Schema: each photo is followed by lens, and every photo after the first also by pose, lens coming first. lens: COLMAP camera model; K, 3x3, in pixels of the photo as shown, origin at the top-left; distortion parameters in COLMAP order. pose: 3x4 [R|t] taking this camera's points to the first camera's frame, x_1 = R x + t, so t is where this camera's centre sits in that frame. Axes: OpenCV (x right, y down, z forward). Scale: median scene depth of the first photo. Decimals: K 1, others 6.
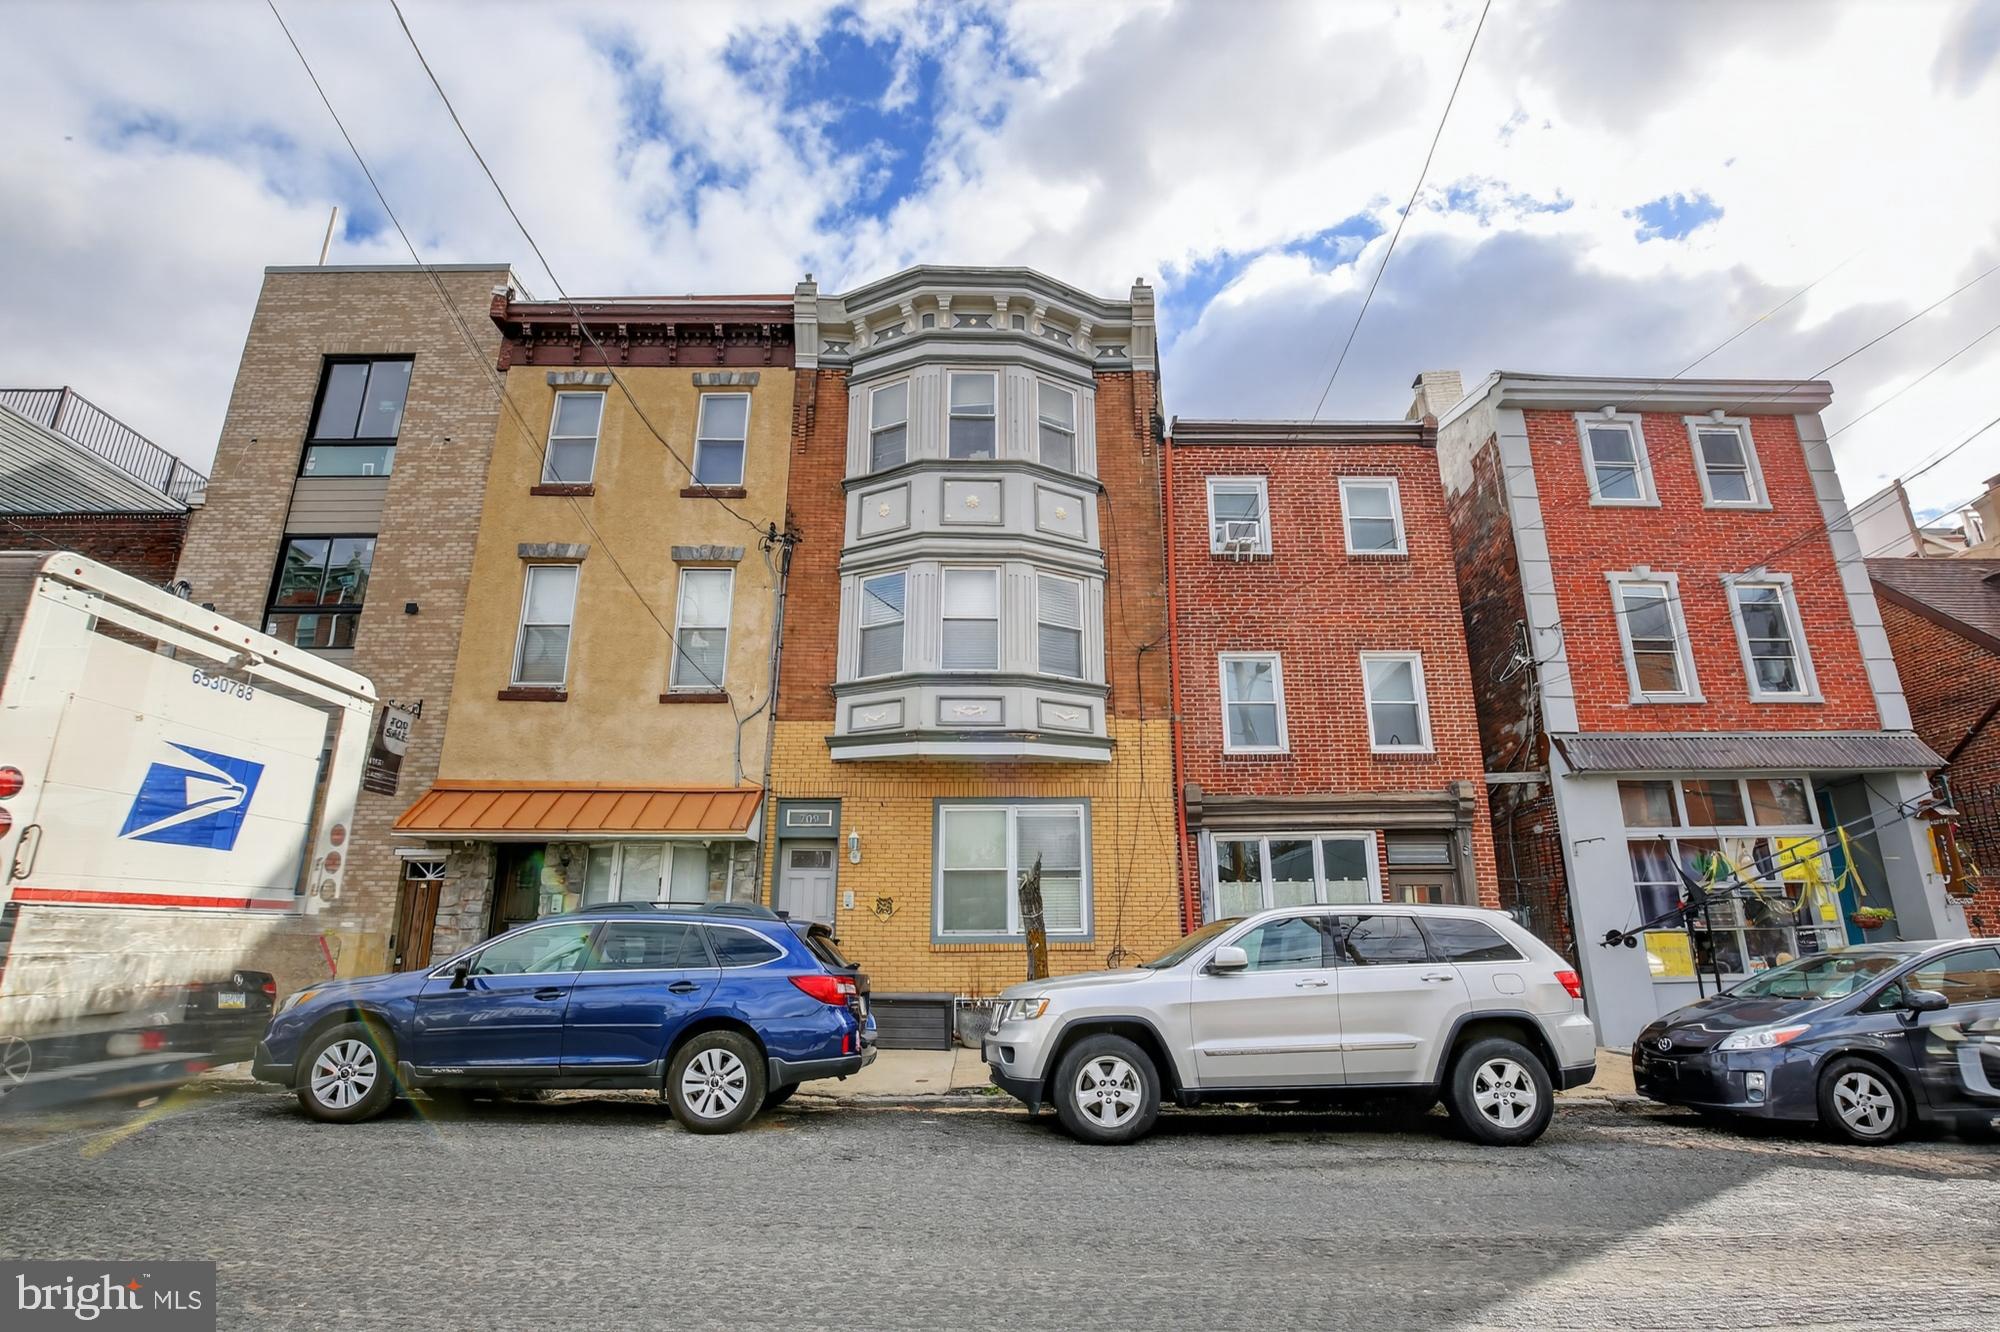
lens RADIAL K [[937.9, 0, 1000.0], [0, 937.9, 666.0], [0, 0, 1]] dist [-0.038662, -0.000320]
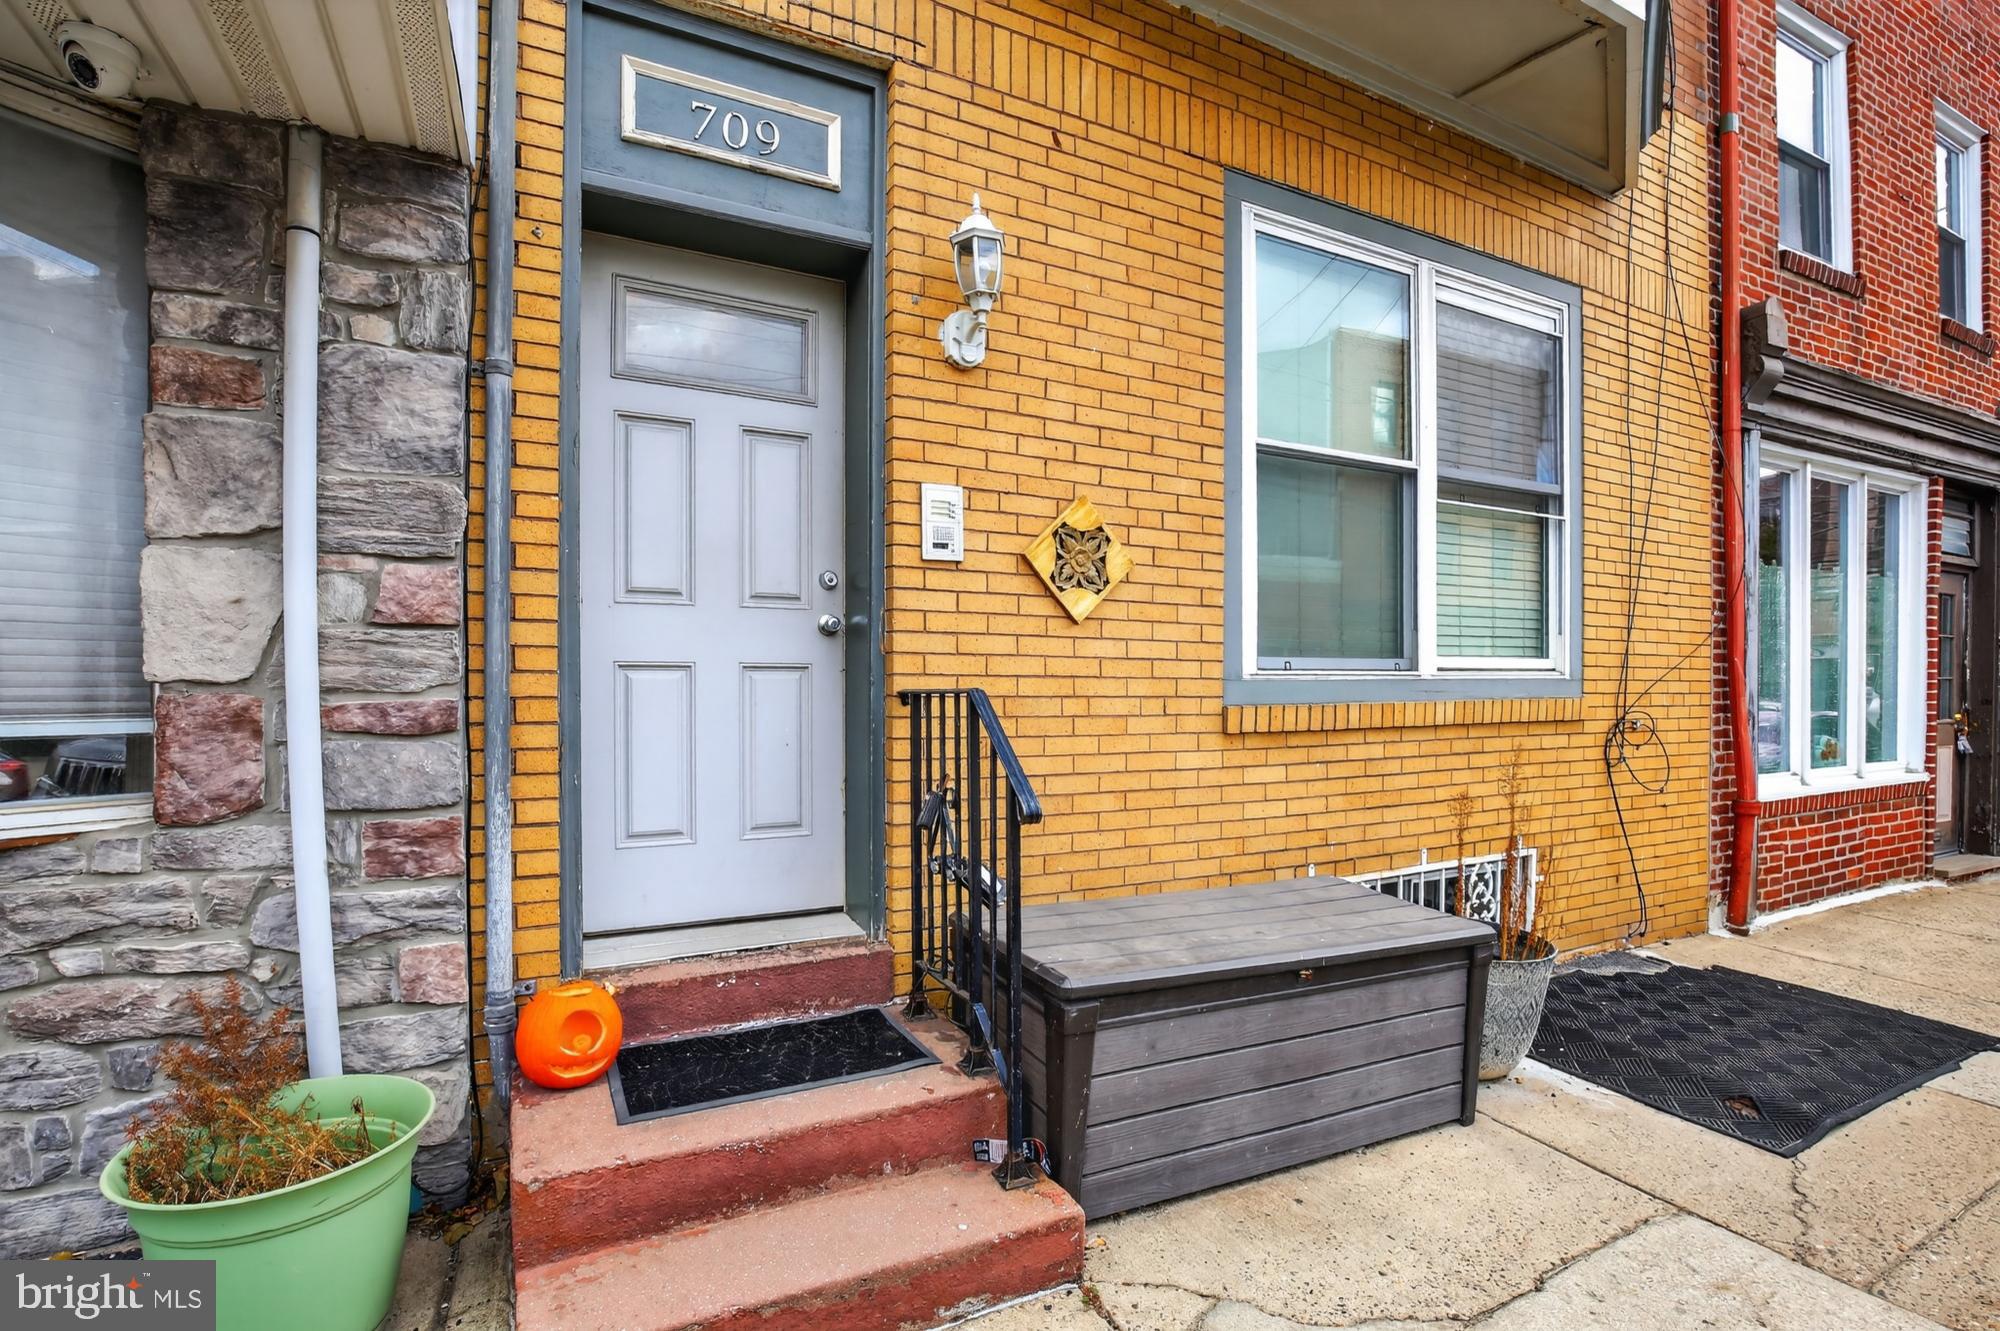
lens RADIAL K [[937.9, 0, 1000.0], [0, 937.9, 665.5], [0, 0, 1]] dist [-0.038662, -0.000320]
pose [[0.909528, 0.011693, 0.415478, -0.240962], [-0.129594, 0.957753, 0.256740, 0.222790], [-0.394923, -0.287356, 0.872618, 0.785993]]
